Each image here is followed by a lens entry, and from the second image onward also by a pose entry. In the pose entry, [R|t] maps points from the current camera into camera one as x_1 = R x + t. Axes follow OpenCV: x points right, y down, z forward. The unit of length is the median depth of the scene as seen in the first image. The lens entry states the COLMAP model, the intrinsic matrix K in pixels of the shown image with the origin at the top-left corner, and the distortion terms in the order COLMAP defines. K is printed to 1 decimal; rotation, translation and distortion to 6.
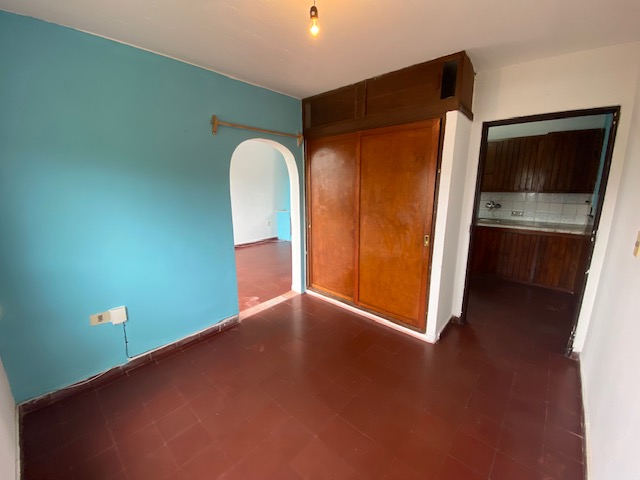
lens RADIAL K [[260.7, 0, 321.2], [0, 260.7, 240.7], [0, 0, 1]] dist [0.026149, -0.018876]
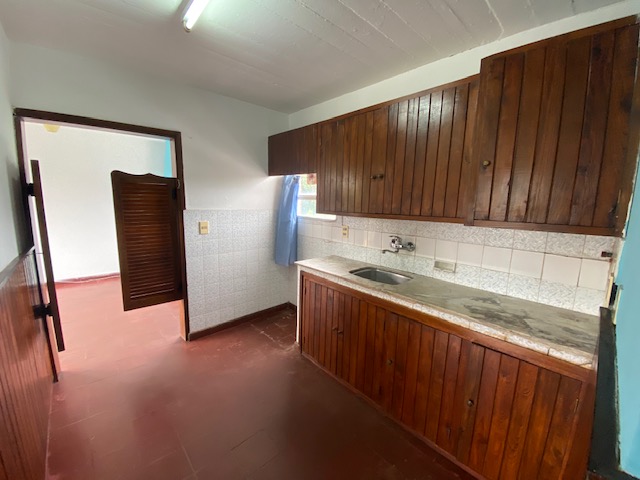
lens RADIAL K [[260.7, 0, 321.2], [0, 260.7, 240.7], [0, 0, 1]] dist [0.026149, -0.018876]
pose [[0.995553, 0.047510, -0.081339, 0.610660], [-0.052107, 0.997106, -0.055349, -0.119966], [0.078474, 0.059342, 0.995148, 0.571946]]
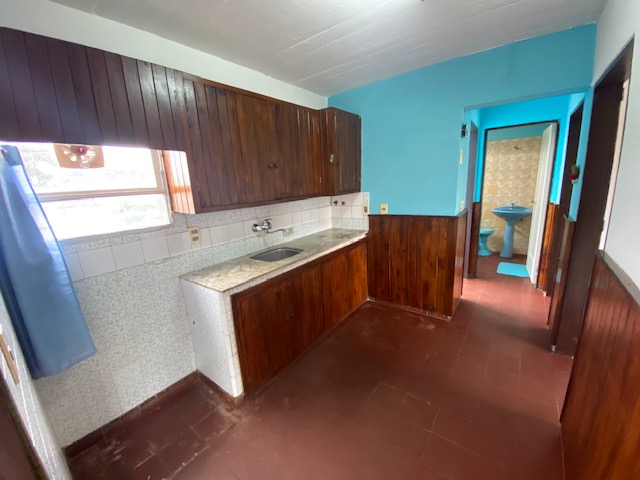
lens RADIAL K [[260.7, 0, 321.2], [0, 260.7, 240.7], [0, 0, 1]] dist [0.026149, -0.018876]
pose [[-0.091673, -0.202965, 0.974885, 0.105427], [0.263953, 0.939035, 0.220322, -0.219790], [-0.960169, 0.277522, -0.032511, 1.027411]]
